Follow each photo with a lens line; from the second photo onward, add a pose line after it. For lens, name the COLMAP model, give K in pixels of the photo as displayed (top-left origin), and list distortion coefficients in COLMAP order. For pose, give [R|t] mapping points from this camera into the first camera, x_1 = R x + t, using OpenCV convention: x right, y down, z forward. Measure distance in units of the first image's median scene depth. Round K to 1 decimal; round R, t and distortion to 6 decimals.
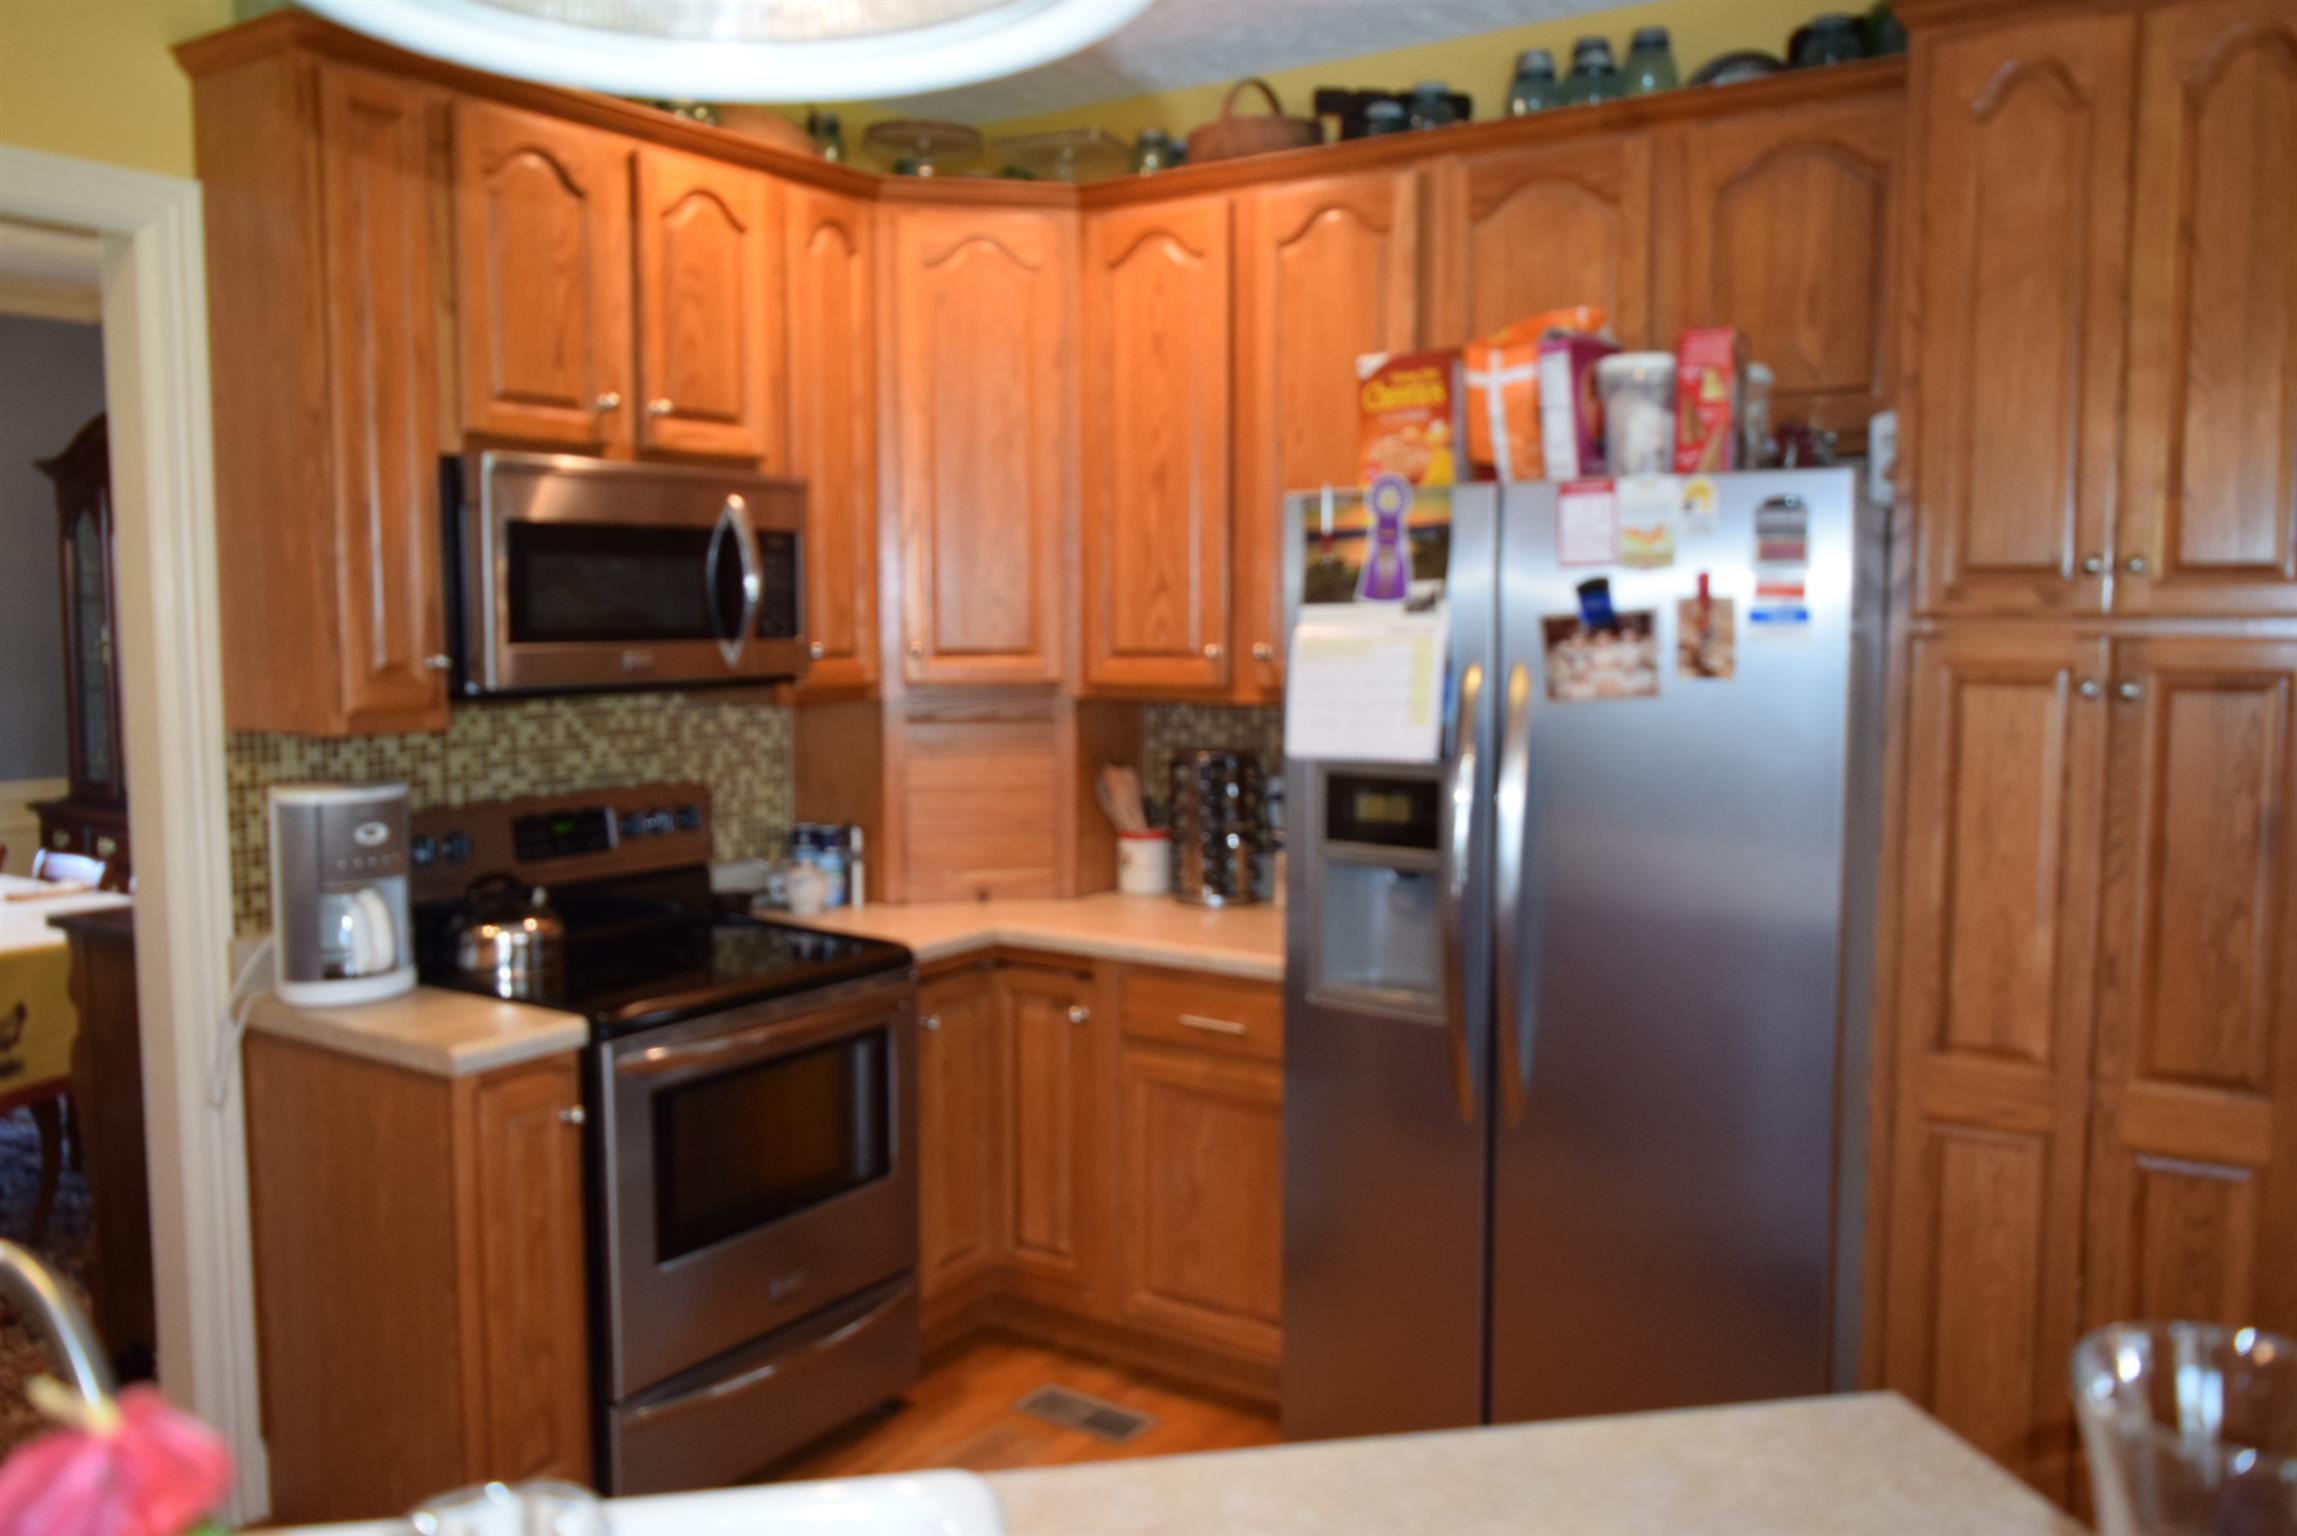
lens RADIAL K [[1770.3, 0, 1241.9], [0, 1770.3, 765.0], [0, 0, 1]] dist [-0.008535, 0.033869]
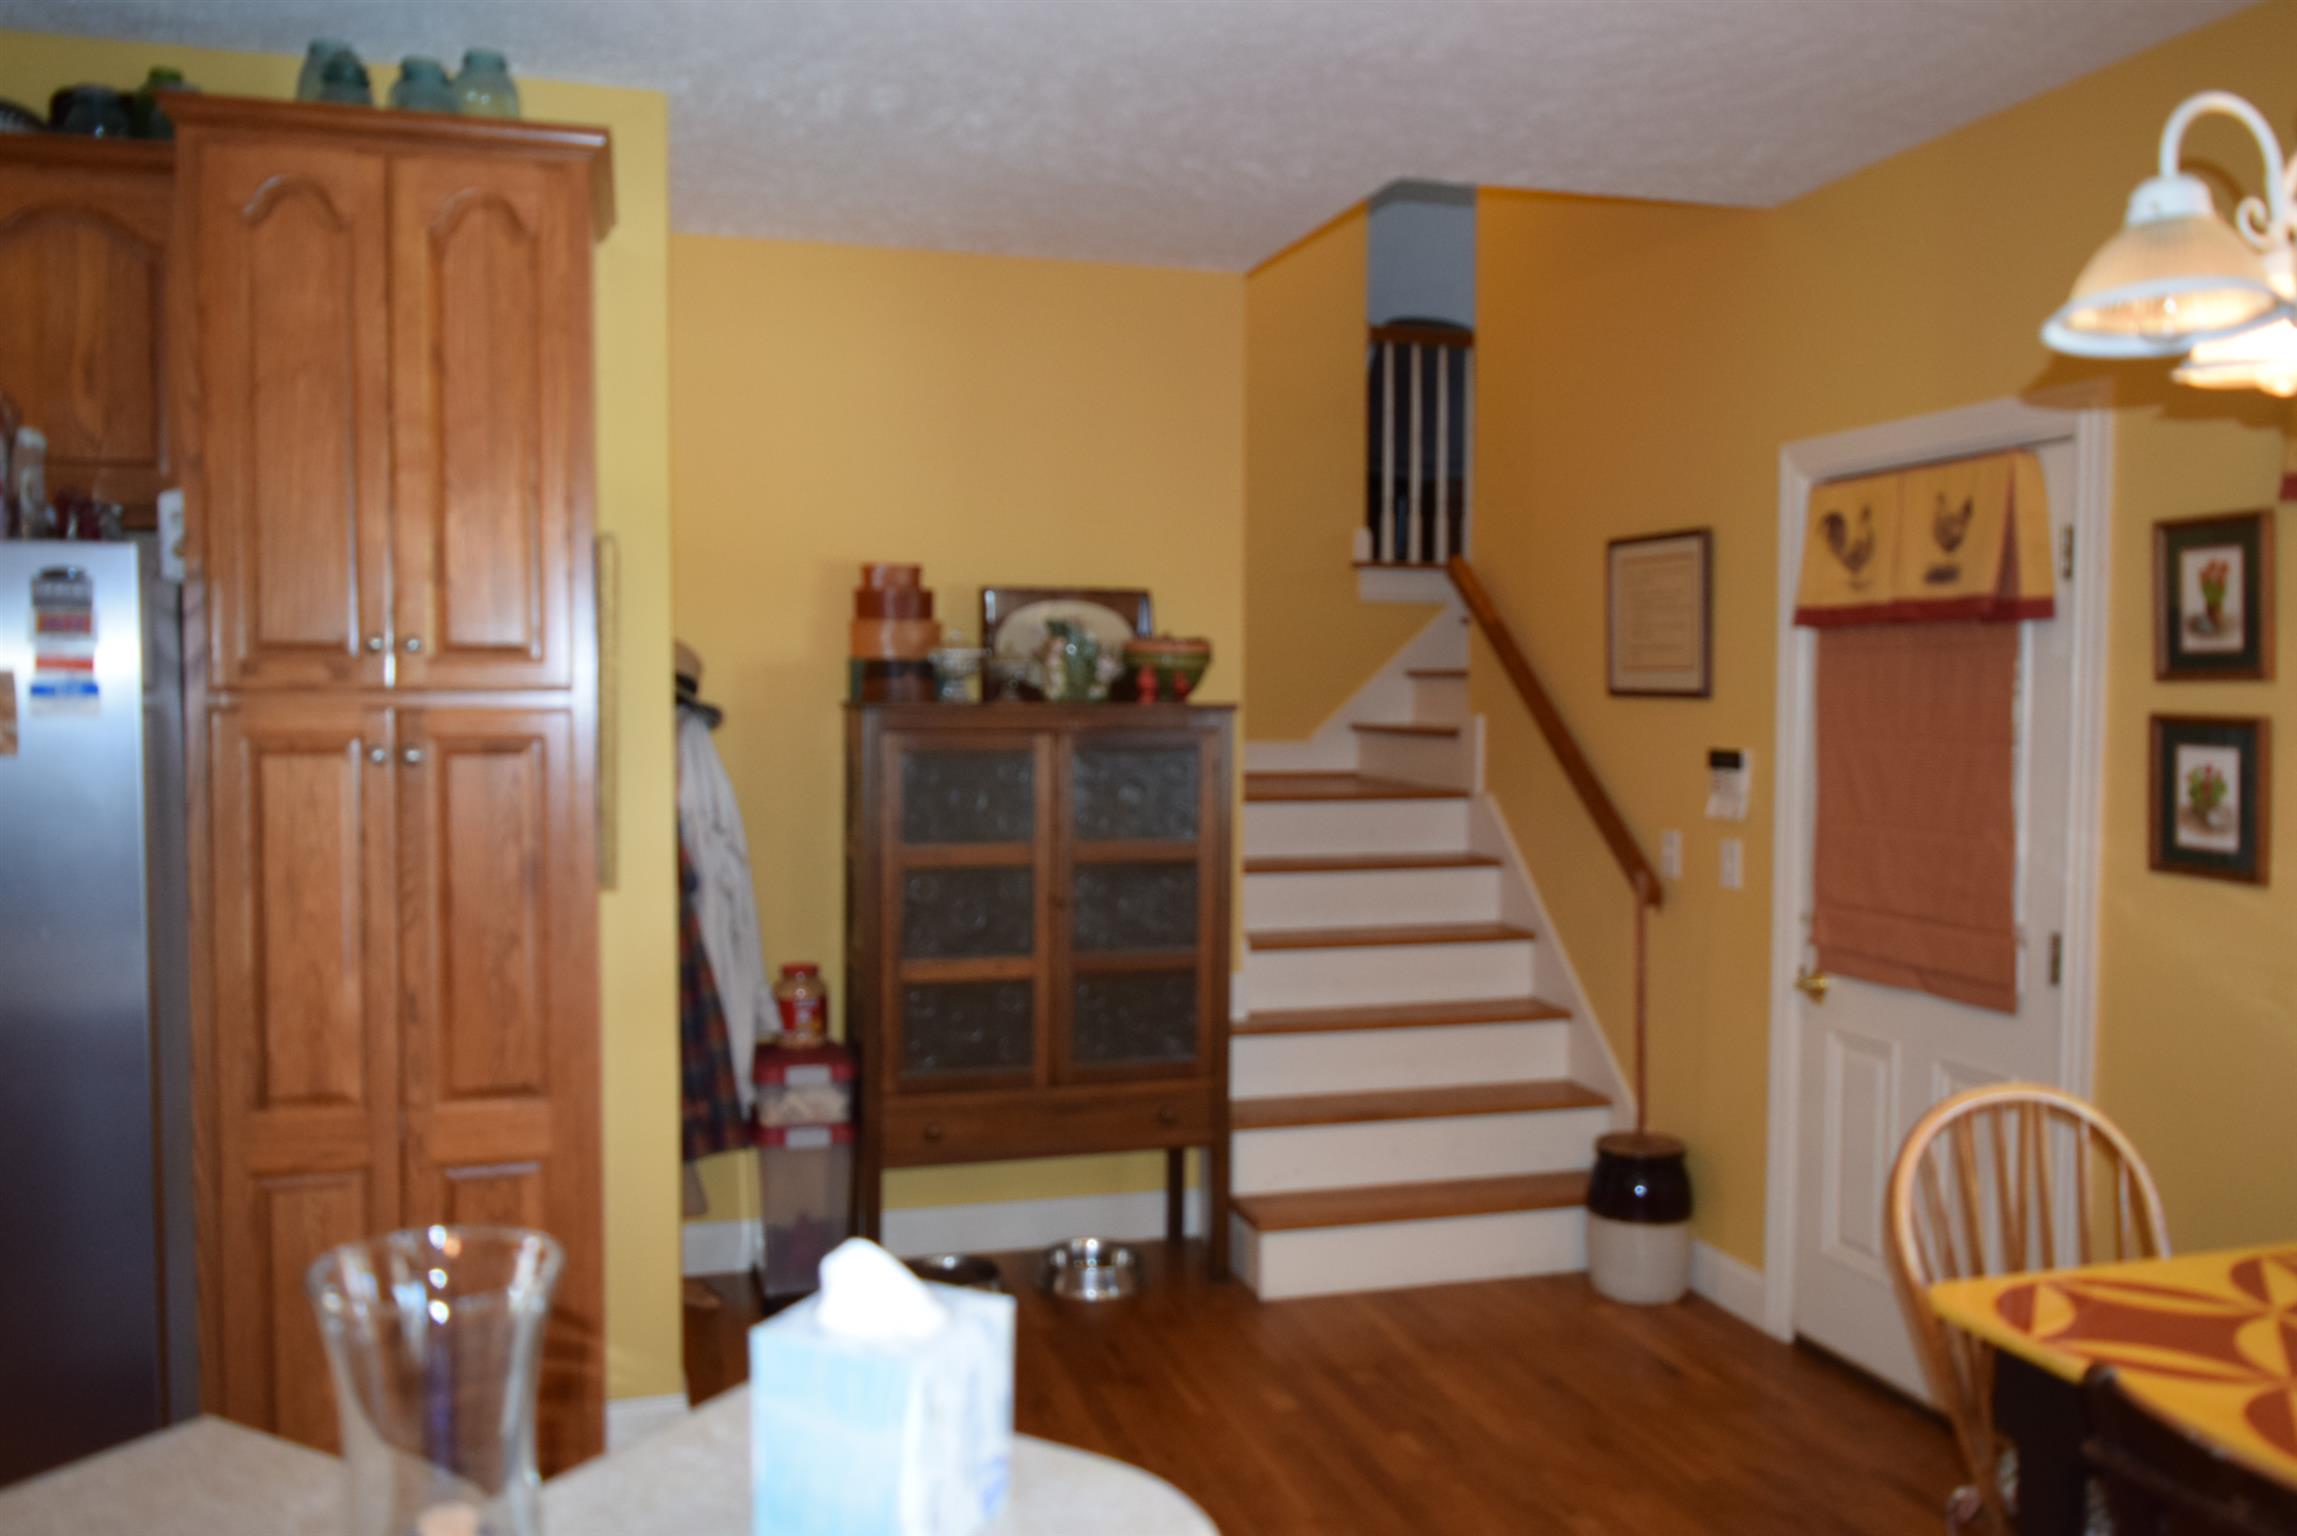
lens RADIAL K [[1806.2, 0, 1143.8], [0, 1806.2, 777.9], [0, 0, 1]] dist [-0.004804, -0.056501]
pose [[0.661230, -0.036872, 0.749277, -0.046862], [0.061827, 0.998072, -0.005447, 0.006372], [-0.747631, 0.049927, 0.662235, -0.097397]]
